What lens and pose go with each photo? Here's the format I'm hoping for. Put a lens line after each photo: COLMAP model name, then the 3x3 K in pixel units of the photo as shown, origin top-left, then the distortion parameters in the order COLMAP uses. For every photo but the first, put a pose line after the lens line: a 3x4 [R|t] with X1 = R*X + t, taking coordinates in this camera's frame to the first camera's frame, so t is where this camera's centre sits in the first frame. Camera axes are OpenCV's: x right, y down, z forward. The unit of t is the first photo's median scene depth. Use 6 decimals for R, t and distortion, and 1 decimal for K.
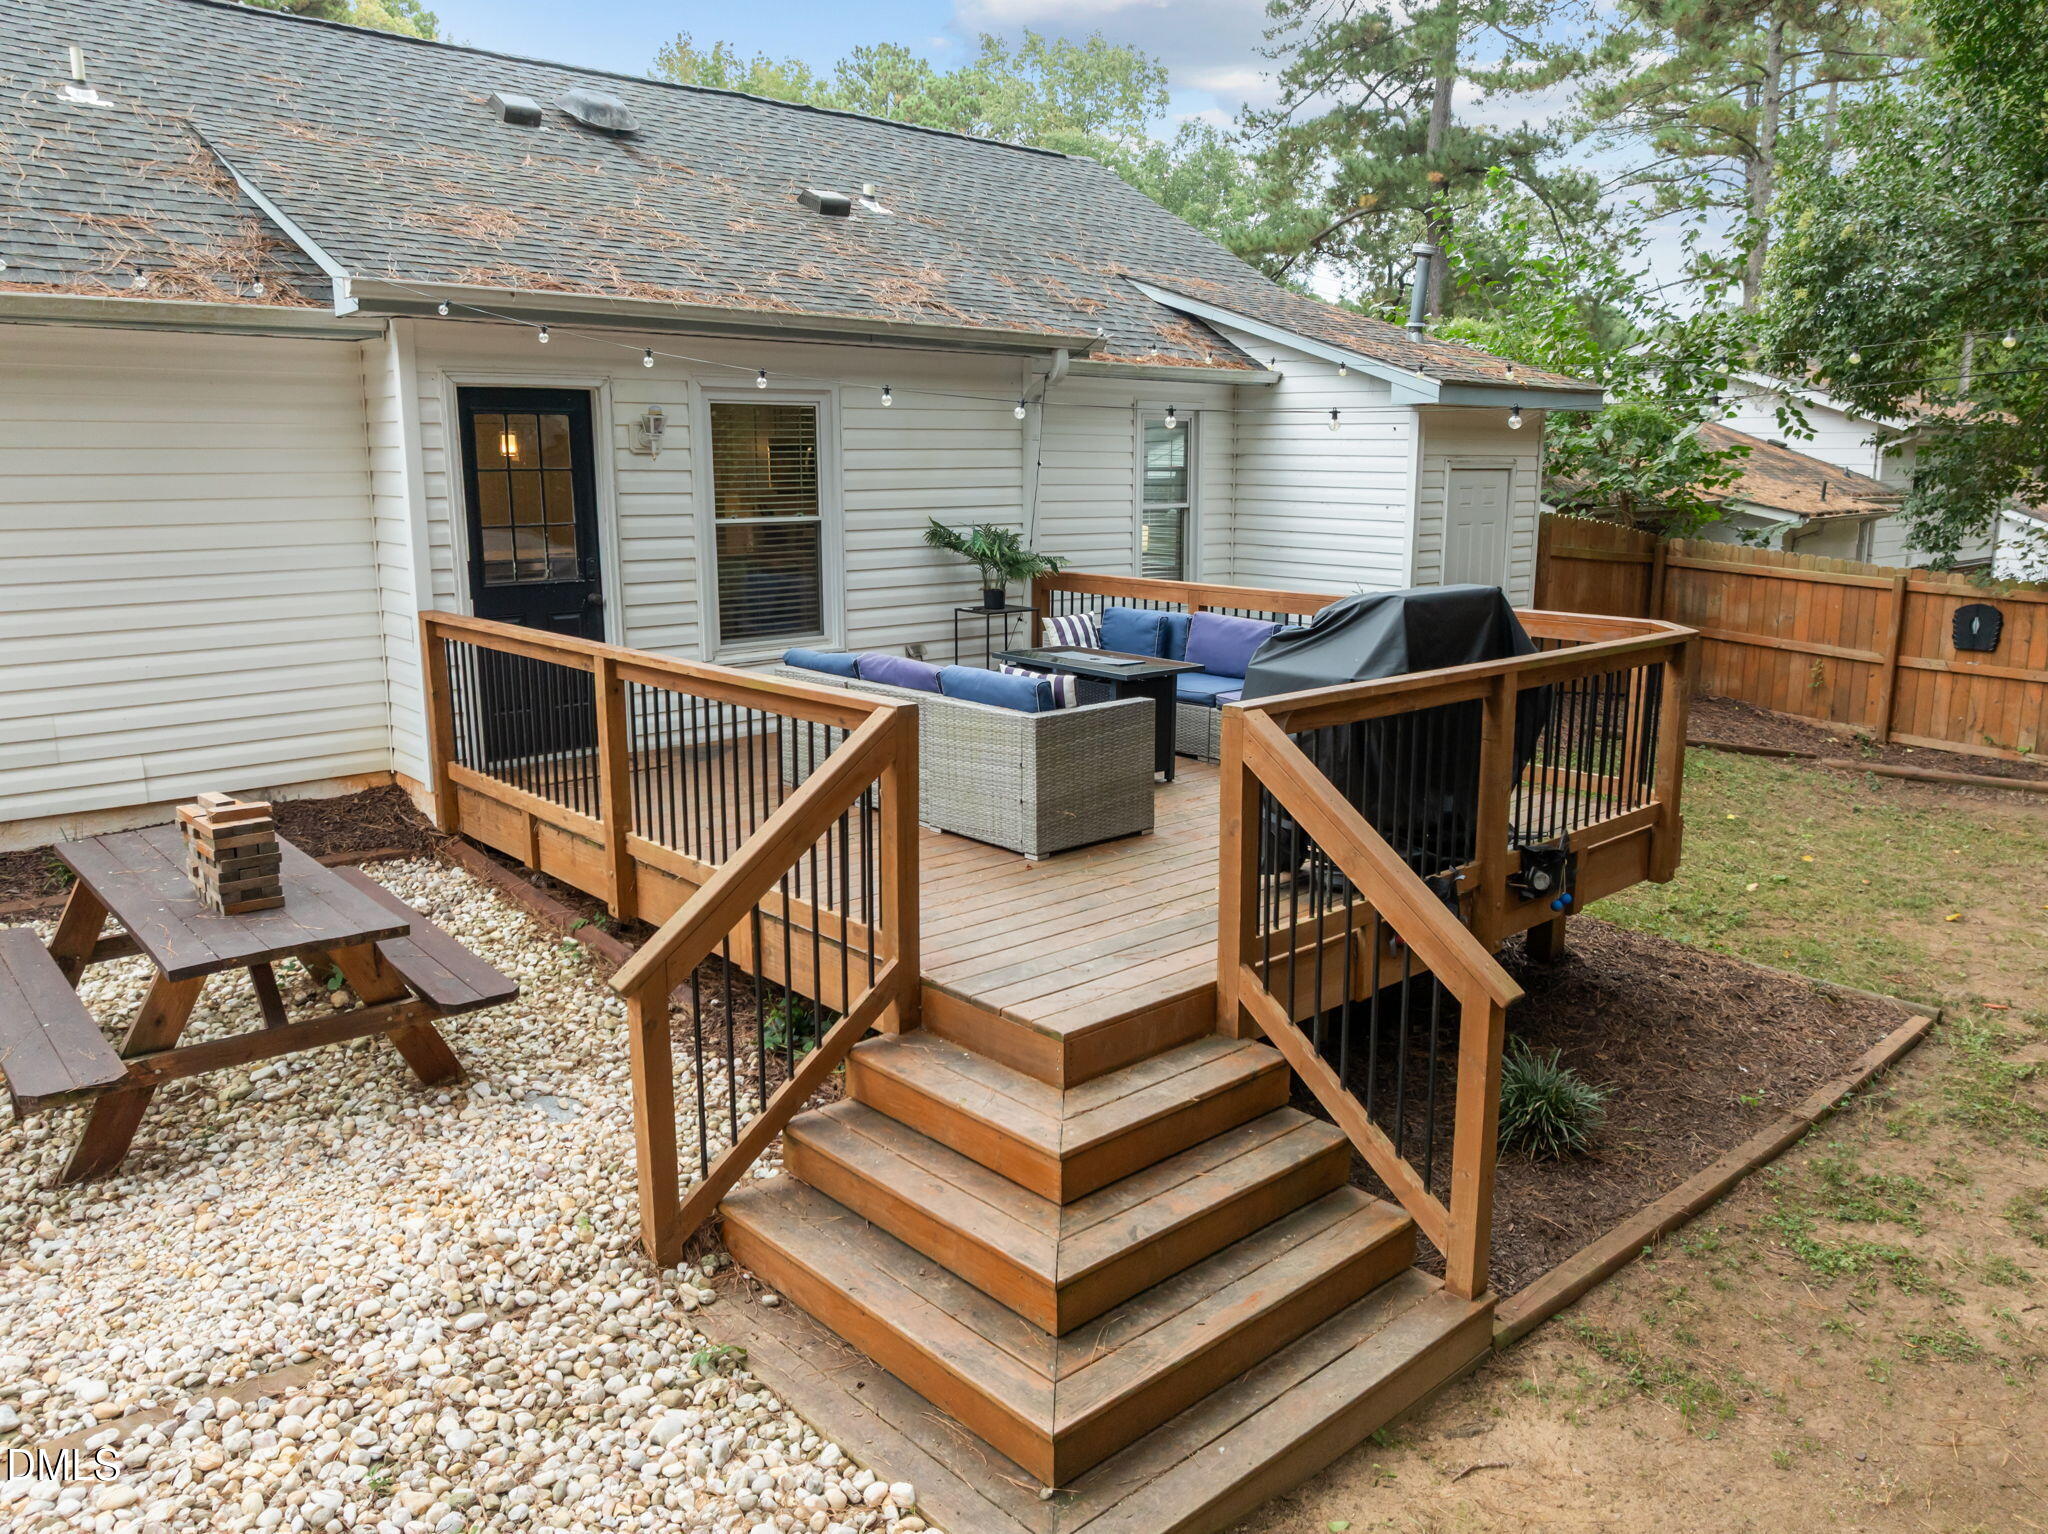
lens RADIAL K [[1476.5, 0, 1028.7], [0, 1476.5, 772.0], [0, 0, 1]] dist [-0.049983, 0.023293]
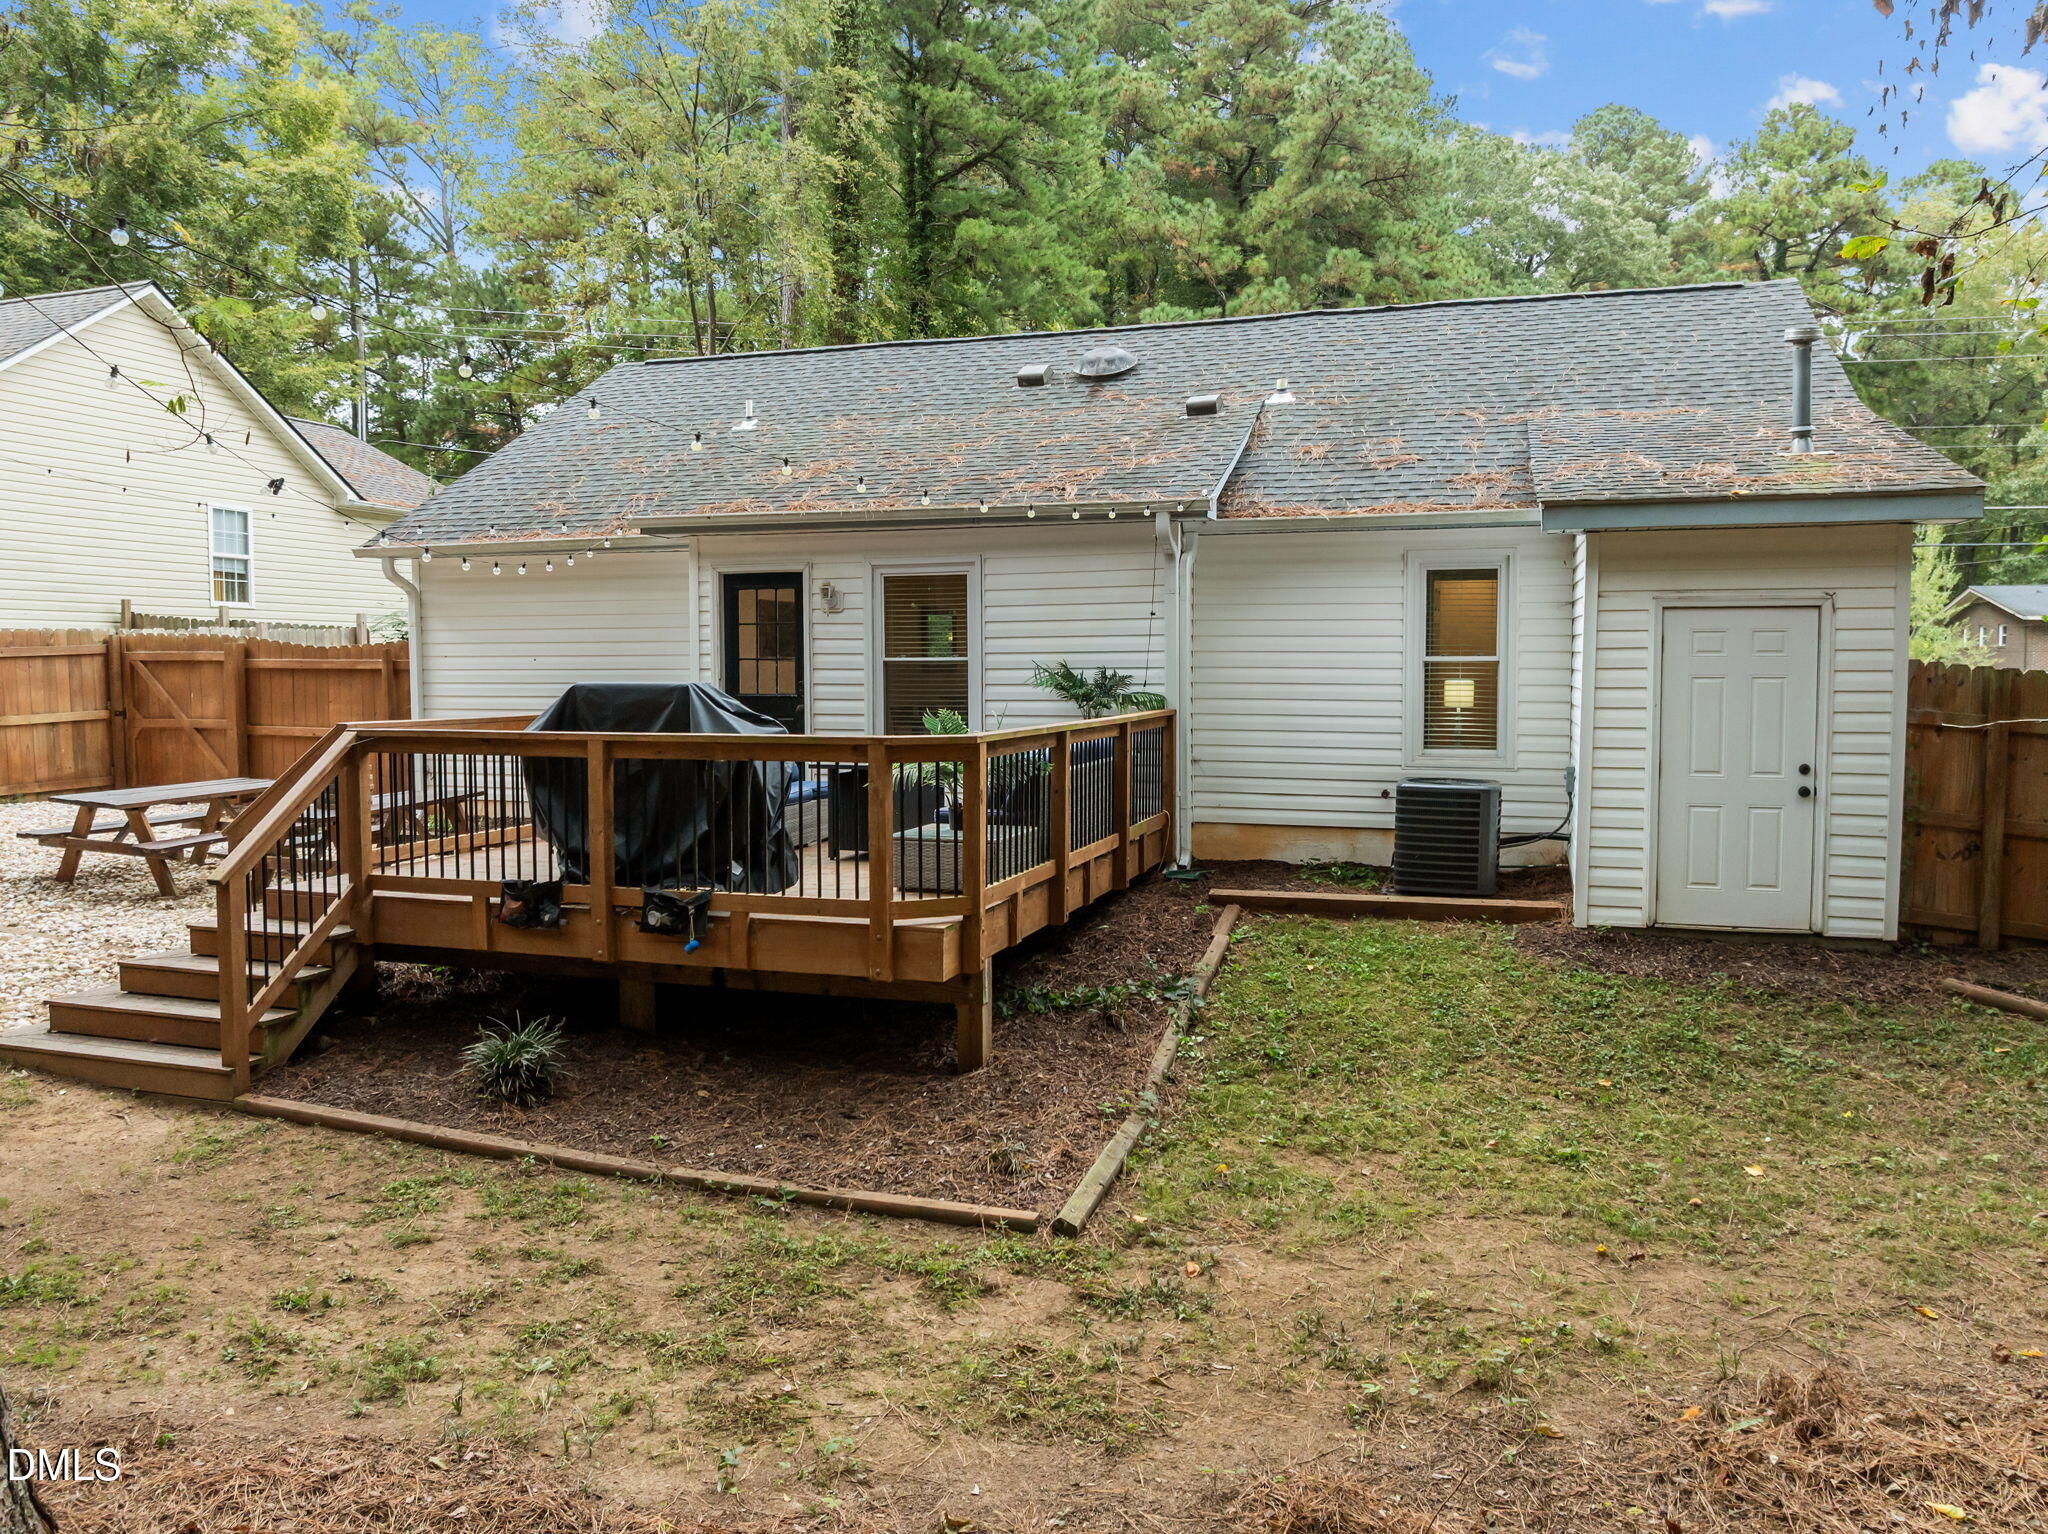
lens RADIAL K [[1484.4, 0, 1024.0], [0, 1484.4, 767.0], [0, 0, 1]] dist [-0.046553, 0.008763]
pose [[0.495835, 0.056818, -0.866556, 1.022901], [-0.176966, 0.983530, -0.036770, -0.039329], [0.850195, 0.171583, 0.497723, 0.407187]]
